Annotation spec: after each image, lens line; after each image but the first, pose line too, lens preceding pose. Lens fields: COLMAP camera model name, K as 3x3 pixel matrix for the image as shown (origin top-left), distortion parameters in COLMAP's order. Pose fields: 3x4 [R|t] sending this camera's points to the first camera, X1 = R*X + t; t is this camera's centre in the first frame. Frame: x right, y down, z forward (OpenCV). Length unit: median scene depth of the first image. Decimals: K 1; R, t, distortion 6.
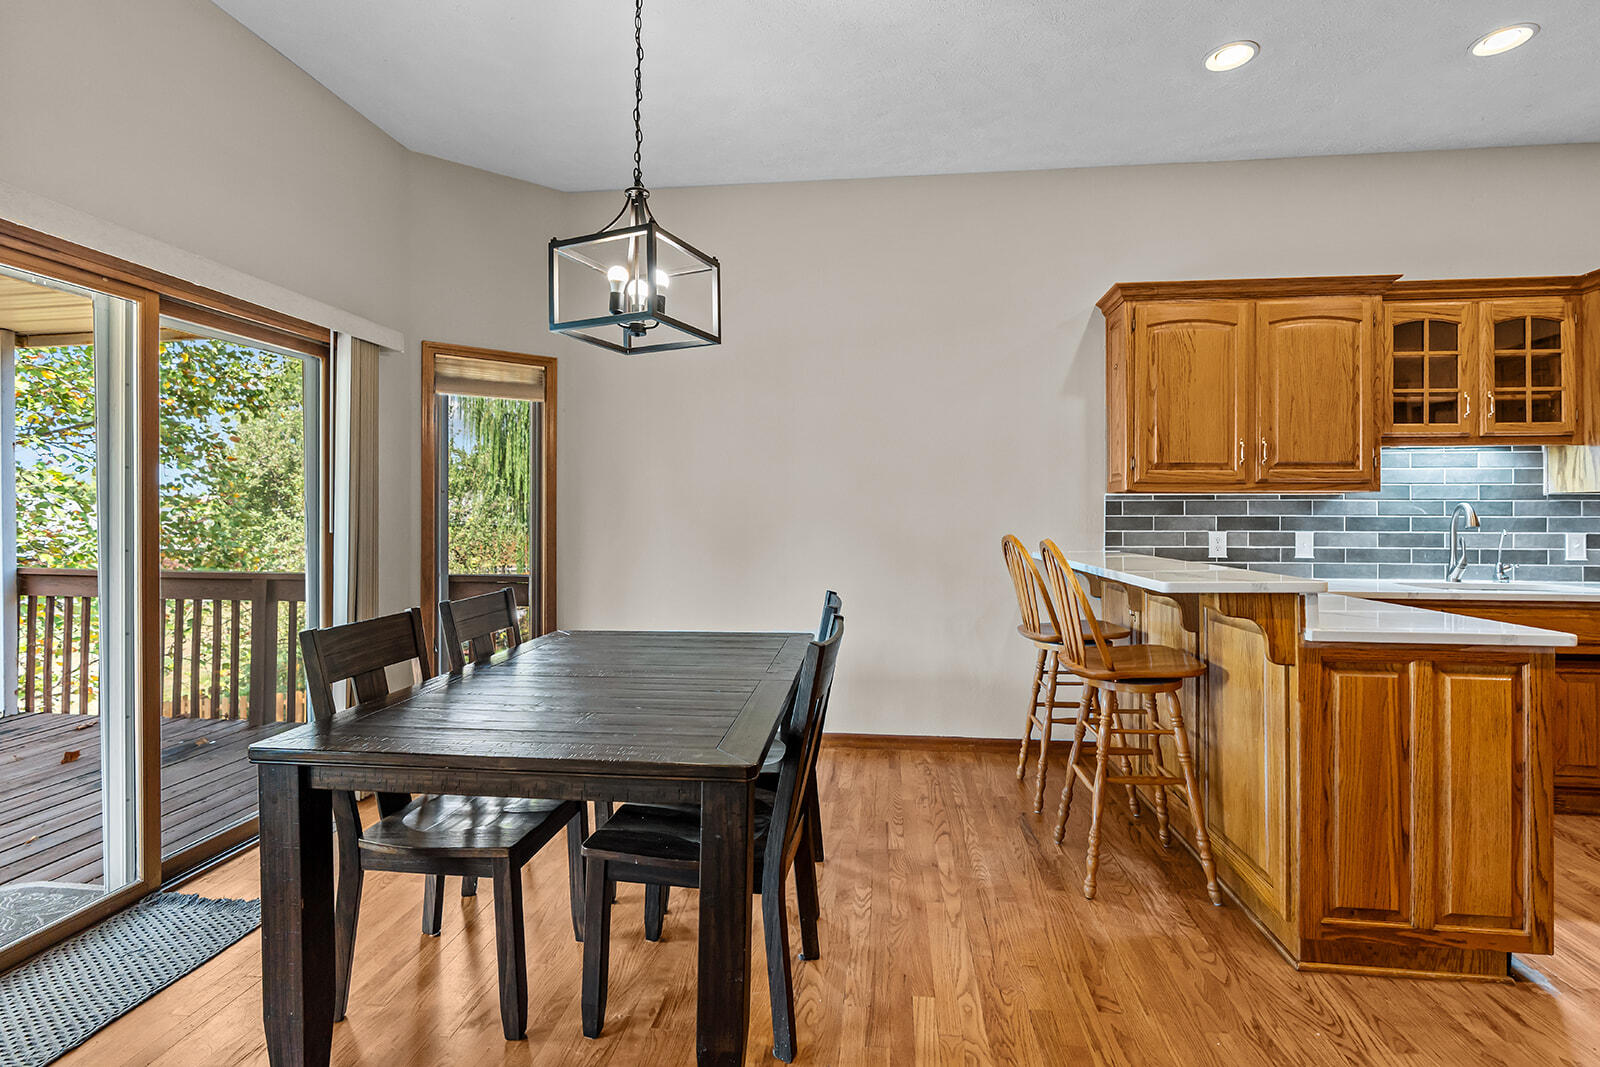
lens RADIAL K [[736.3, 0, 803.8], [0, 736.3, 511.4], [0, 0, 1]] dist [-0.000706, 0.000403]
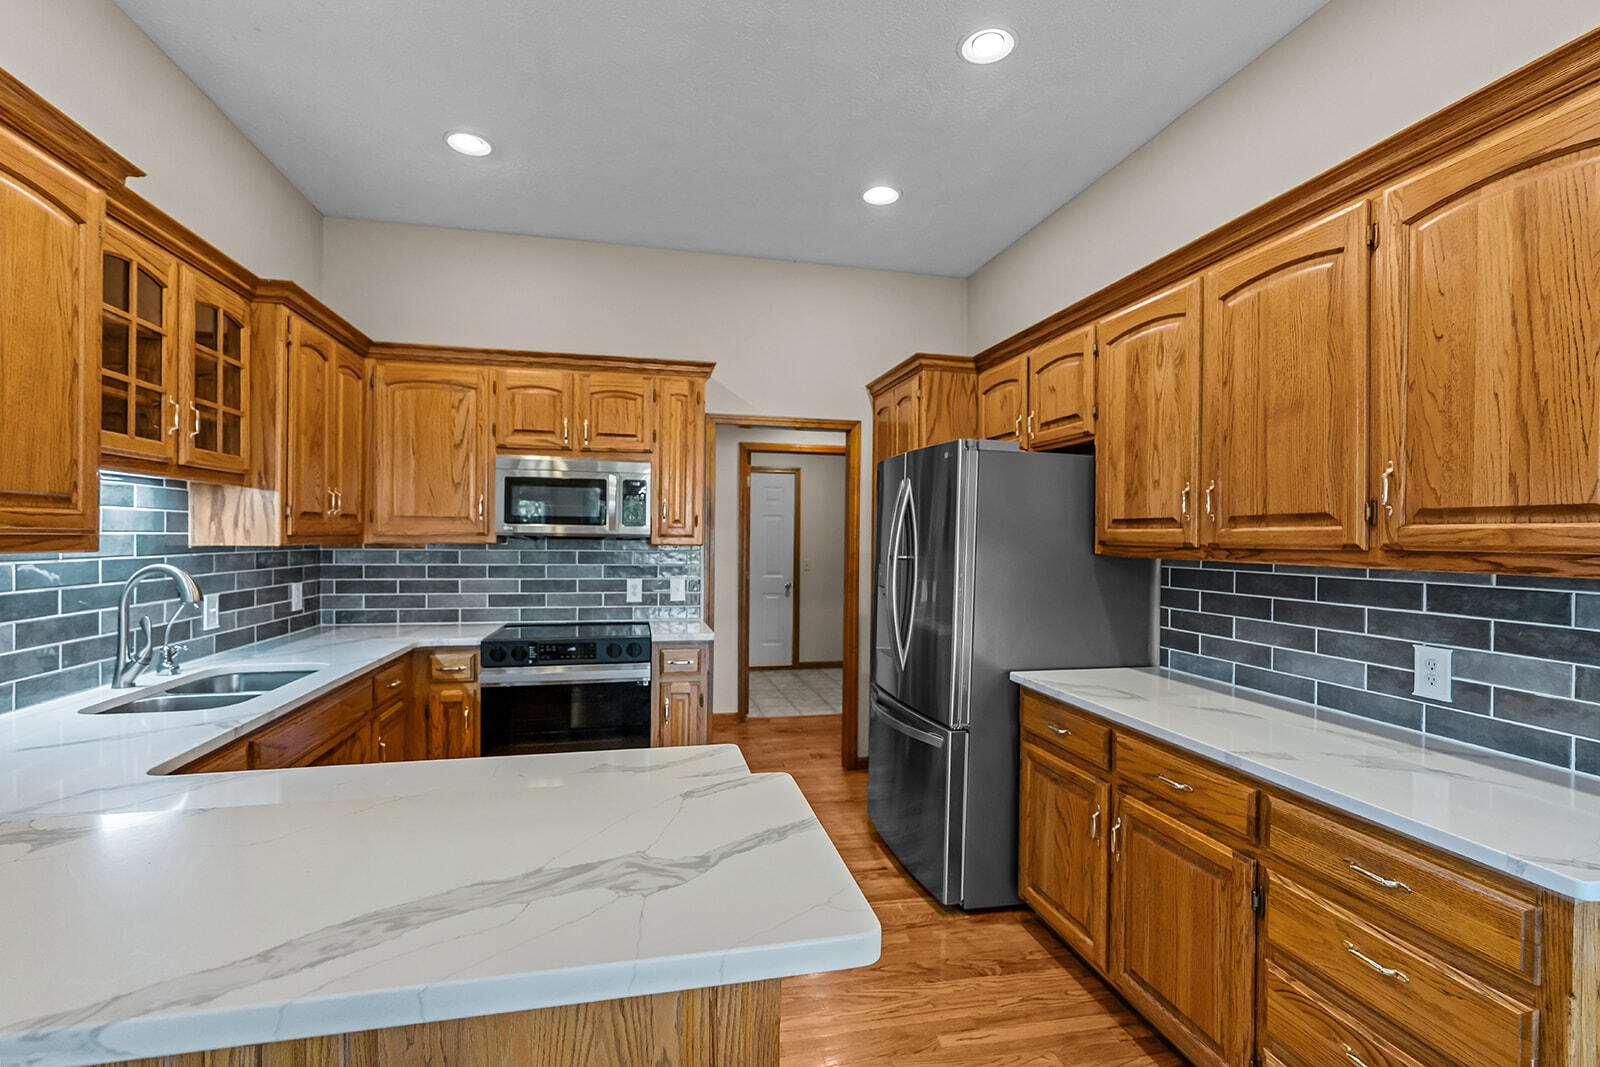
lens RADIAL K [[722.3, 0, 795.0], [0, 722.3, 531.1], [0, 0, 1]] dist [-0.003469, 0.000412]
pose [[-0.326724, -0.000065, 0.945120, 0.108497], [-0.015721, 0.999862, -0.005366, -0.045181], [-0.944989, -0.016611, -0.326680, 0.659291]]
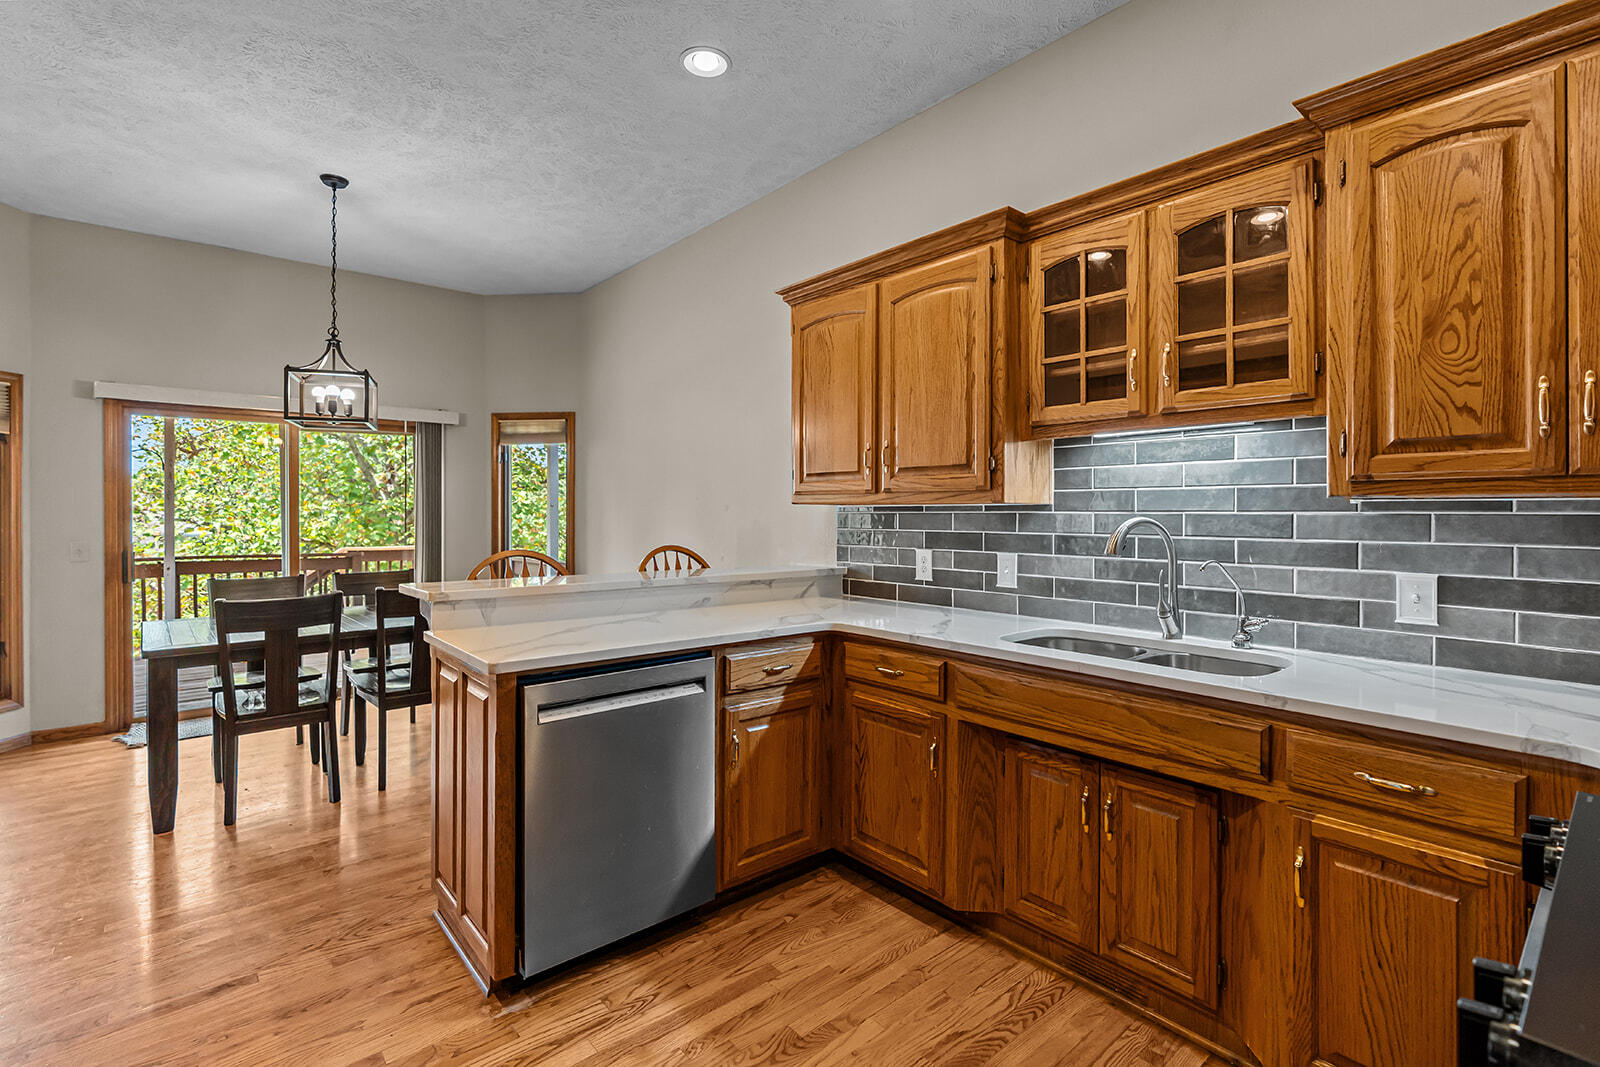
lens RADIAL K [[736.3, 0, 803.8], [0, 736.3, 511.4], [0, 0, 1]] dist [-0.000706, 0.000403]
pose [[0.732091, -0.002315, -0.681203, 1.092782], [0.000160, 0.999995, -0.003227, -0.014272], [0.681207, 0.002253, 0.732088, 0.303228]]
